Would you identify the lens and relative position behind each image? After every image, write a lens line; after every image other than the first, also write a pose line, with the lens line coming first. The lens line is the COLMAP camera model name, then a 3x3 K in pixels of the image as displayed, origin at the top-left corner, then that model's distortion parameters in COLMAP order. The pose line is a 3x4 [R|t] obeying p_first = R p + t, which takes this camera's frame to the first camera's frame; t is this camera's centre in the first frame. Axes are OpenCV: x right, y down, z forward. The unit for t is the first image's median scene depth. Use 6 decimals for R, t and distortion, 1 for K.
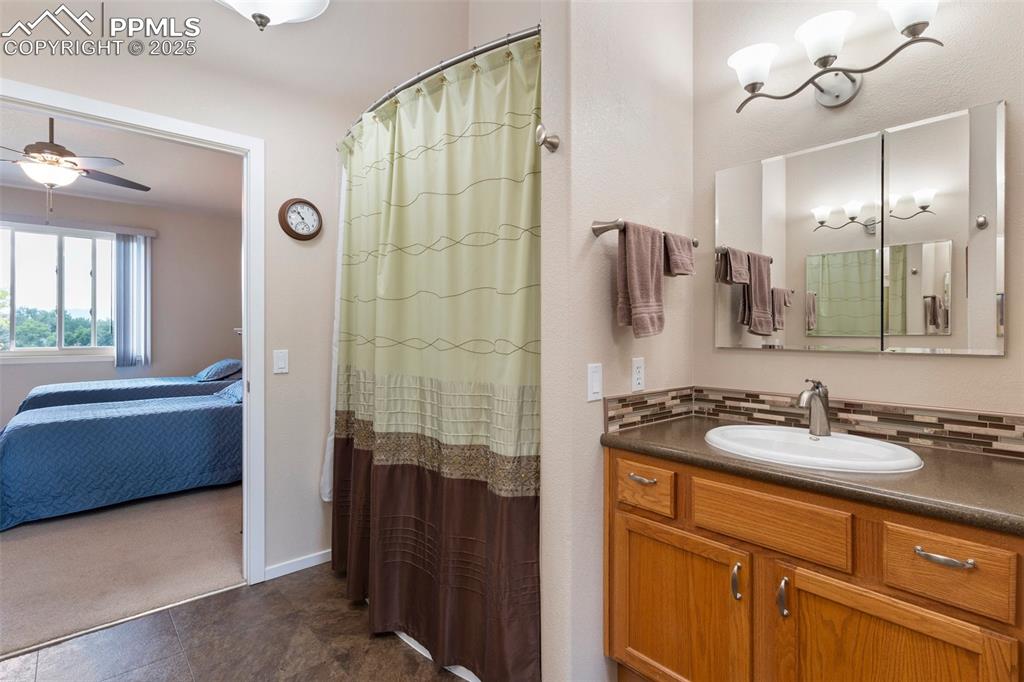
lens RADIAL K [[502.2, 0, 512.0], [0, 502.2, 341.0], [0, 0, 1]] dist [0.003067, 0.000521]
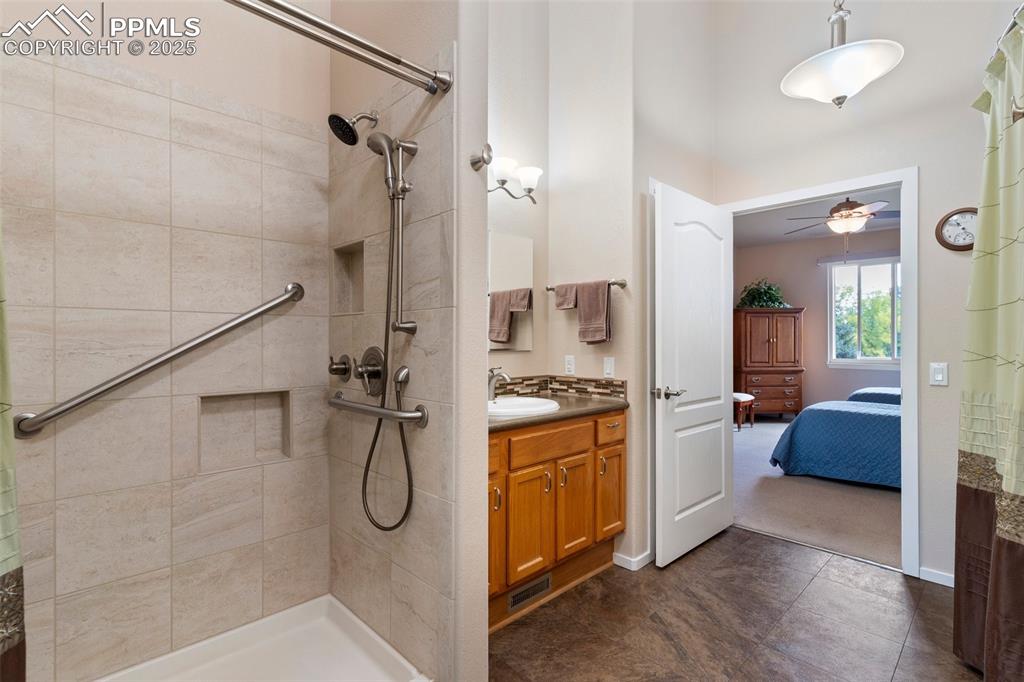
lens RADIAL K [[491.3, 0, 512.0], [0, 491.3, 341.0], [0, 0, 1]] dist [0.000606, 0.000060]
pose [[0.041403, -0.004114, -0.999134, 0.490662], [-0.008765, 0.999952, -0.004481, -0.015611], [0.999104, 0.008943, 0.041365, 0.094869]]
